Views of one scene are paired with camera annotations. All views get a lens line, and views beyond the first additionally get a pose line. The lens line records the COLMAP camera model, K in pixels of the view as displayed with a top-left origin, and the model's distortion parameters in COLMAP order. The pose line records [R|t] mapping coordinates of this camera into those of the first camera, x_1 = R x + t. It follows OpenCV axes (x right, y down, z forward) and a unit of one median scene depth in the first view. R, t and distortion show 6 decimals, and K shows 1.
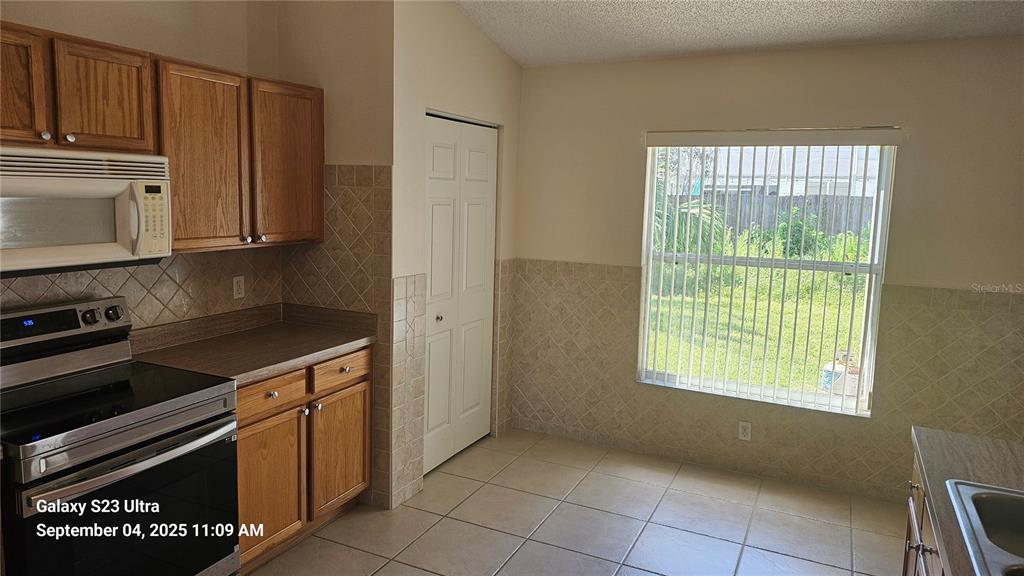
lens RADIAL K [[694.7, 0, 501.3], [0, 694.7, 282.2], [0, 0, 1]] dist [0.050991, -0.020499]
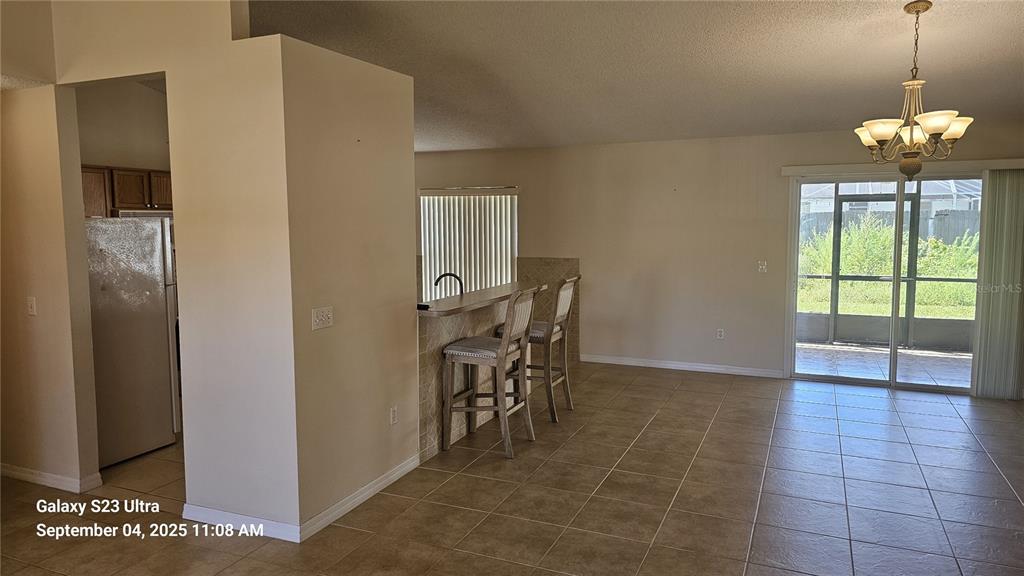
lens RADIAL K [[694.7, 0, 514.0], [0, 694.7, 281.2], [0, 0, 1]] dist [0.050991, -0.020499]
pose [[0.998380, -0.034357, 0.045343, 0.634000], [0.036196, 0.998528, -0.040382, 0.243361], [-0.043889, 0.041958, 0.998155, -1.721799]]
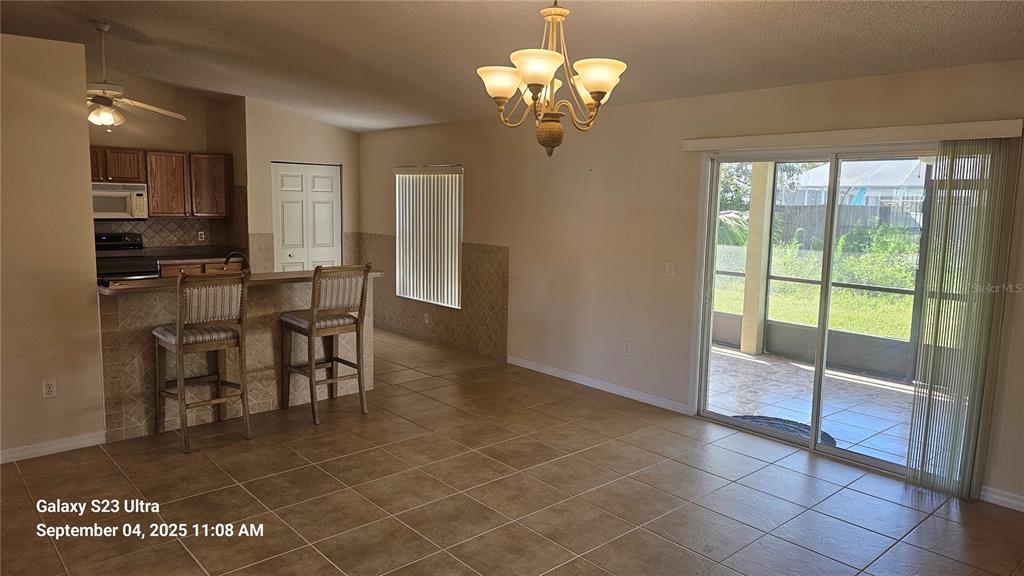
lens RADIAL K [[694.7, 0, 517.1], [0, 694.7, 291.2], [0, 0, 1]] dist [0.050991, -0.020499]
pose [[0.926572, 0.044094, -0.373523, 2.122437], [-0.046985, 0.998895, 0.001366, 0.195889], [0.373171, 0.016284, 0.927620, -1.163845]]
